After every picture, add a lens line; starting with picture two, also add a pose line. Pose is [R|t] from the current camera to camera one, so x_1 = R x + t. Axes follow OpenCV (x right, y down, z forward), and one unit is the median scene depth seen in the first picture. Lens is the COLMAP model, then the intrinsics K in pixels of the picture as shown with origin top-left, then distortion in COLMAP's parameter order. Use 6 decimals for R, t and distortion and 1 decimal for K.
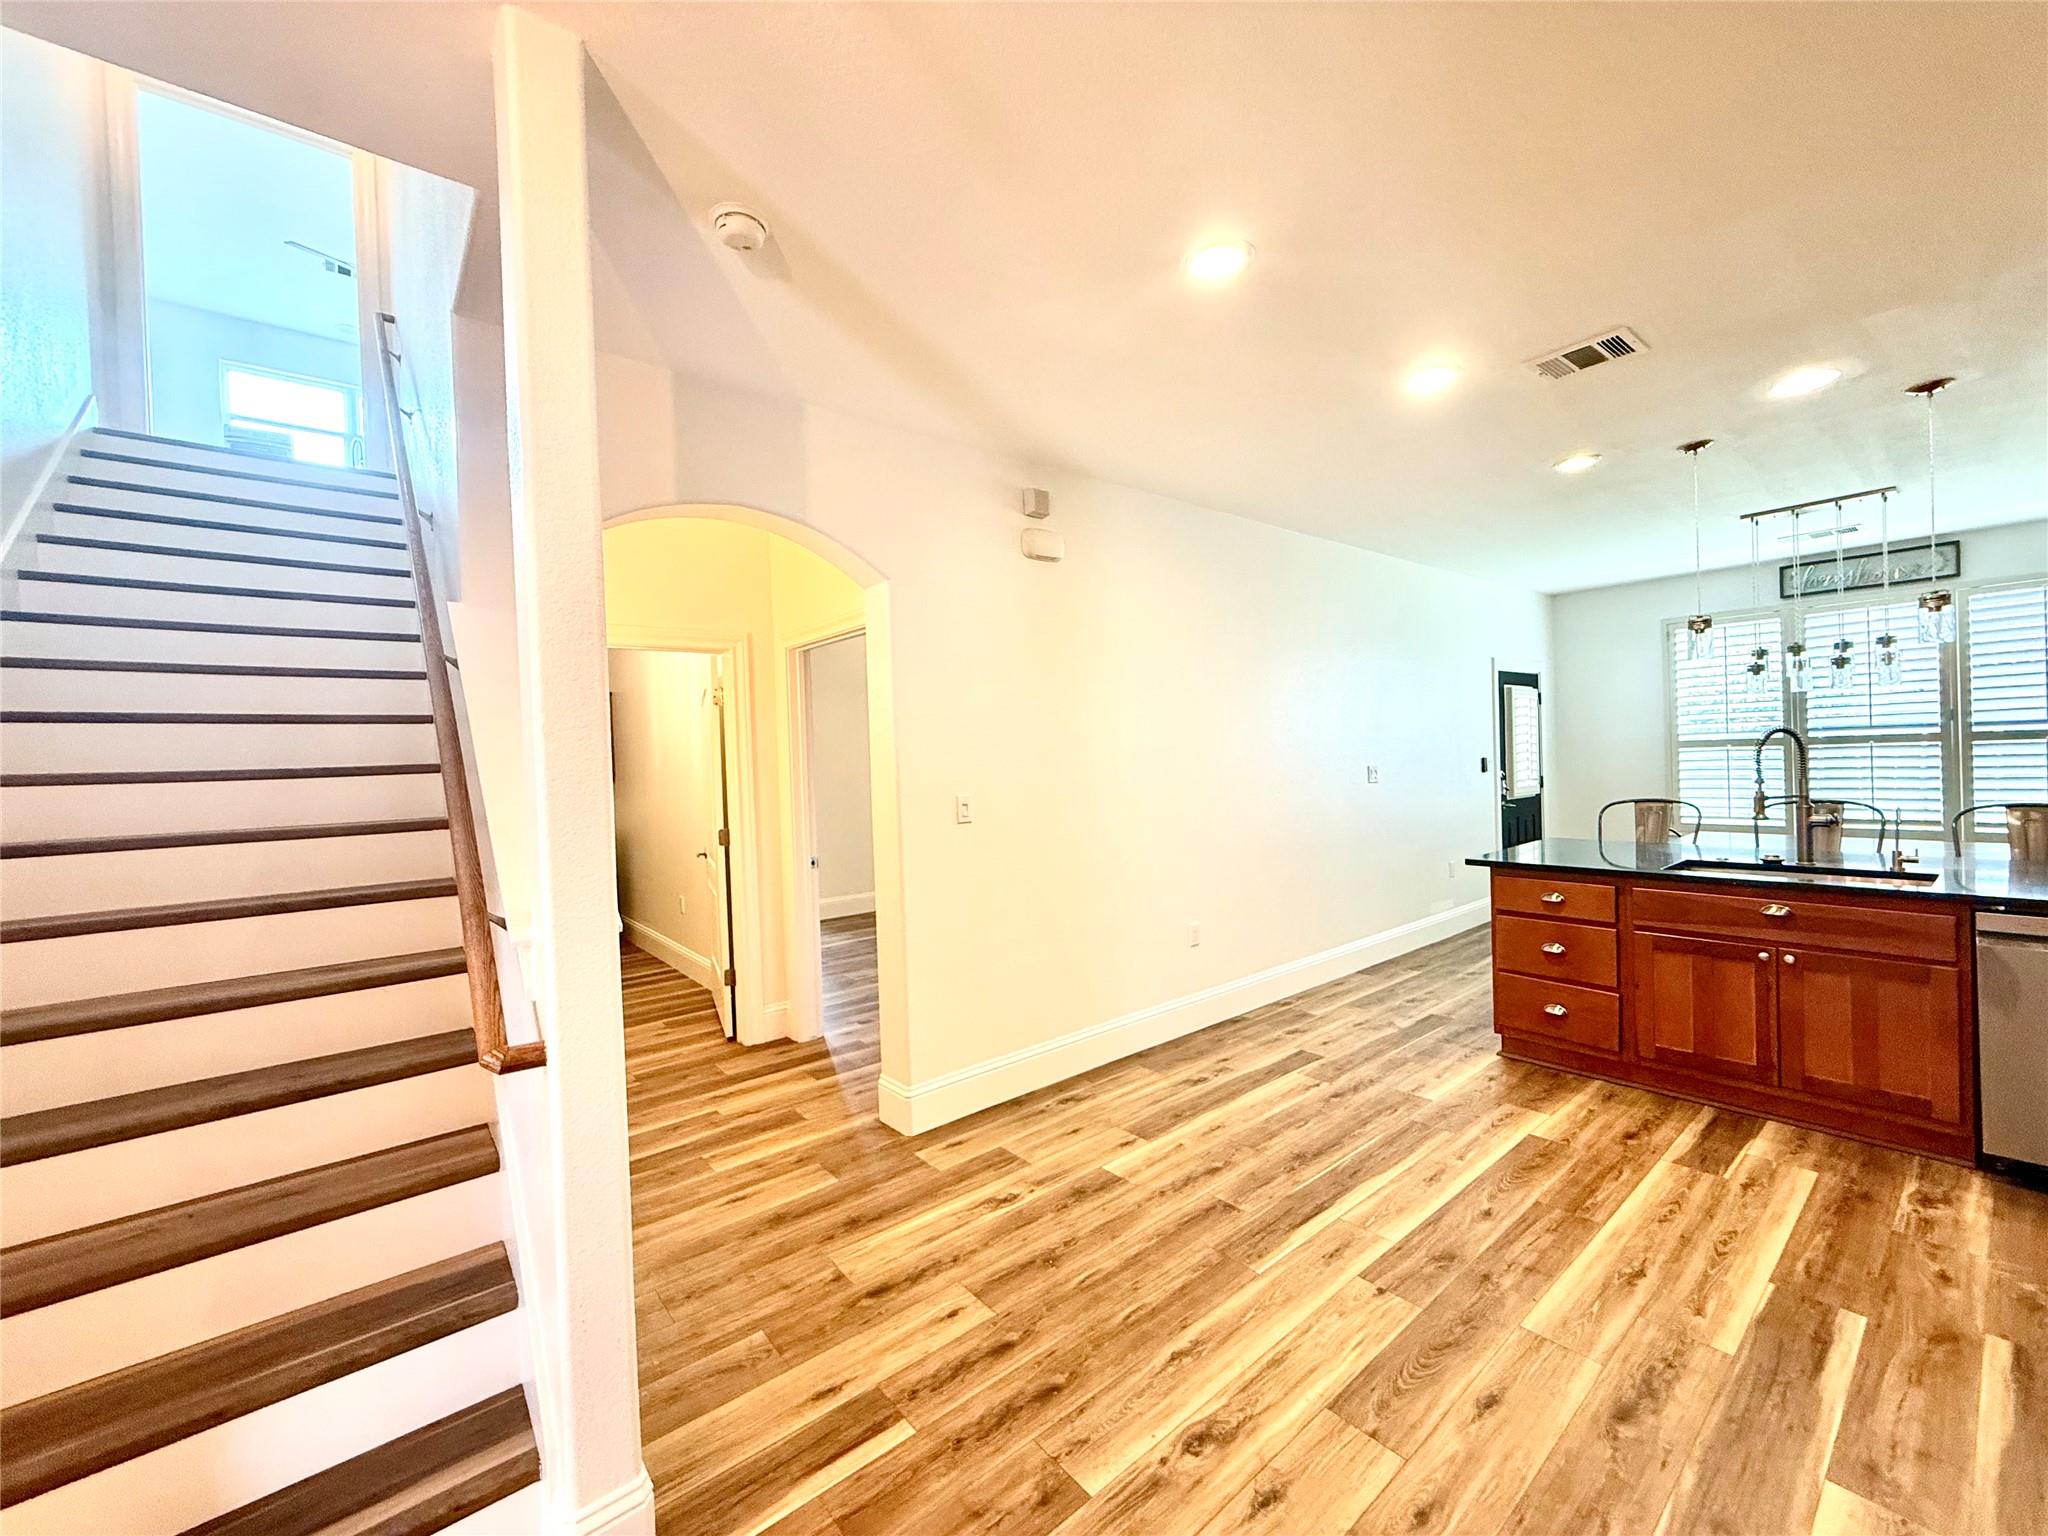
lens RADIAL K [[816.4, 0, 1037.4], [0, 816.4, 768.6], [0, 0, 1]] dist [0.001721, 0.000181]
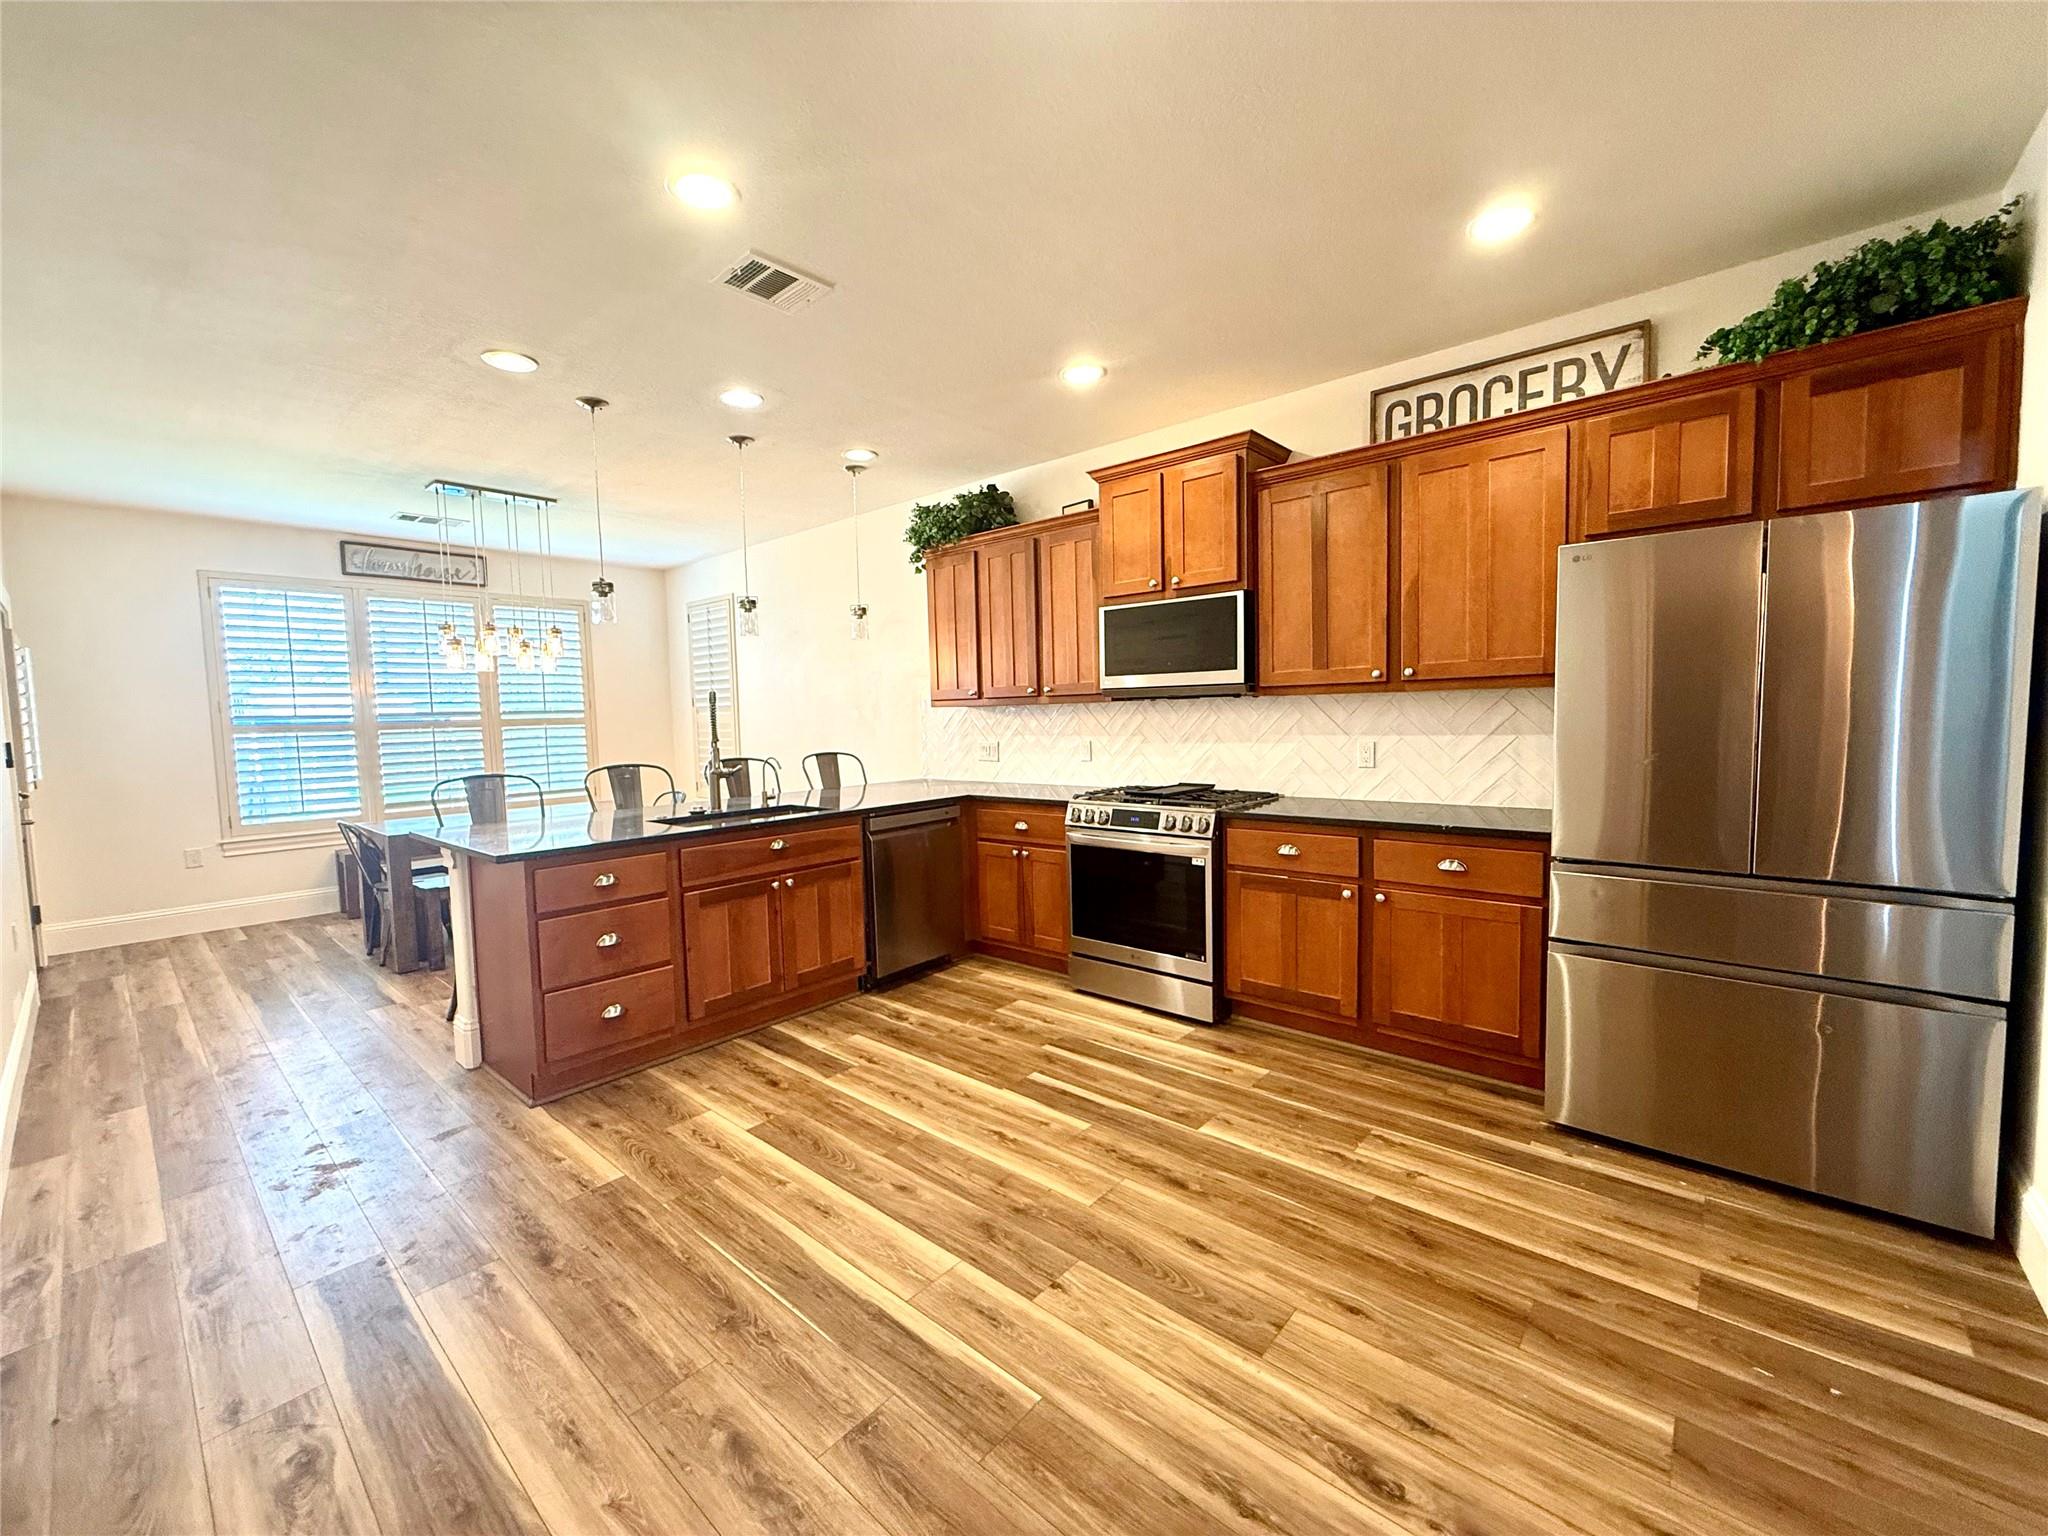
lens RADIAL K [[816.4, 0, 1015.9], [0, 816.4, 764.1], [0, 0, 1]] dist [0.001721, 0.000181]
pose [[-0.147425, -0.022300, 0.988822, -0.307760], [0.045141, 0.998552, 0.029250, 0.038682], [-0.988043, 0.048949, -0.146205, 0.826262]]
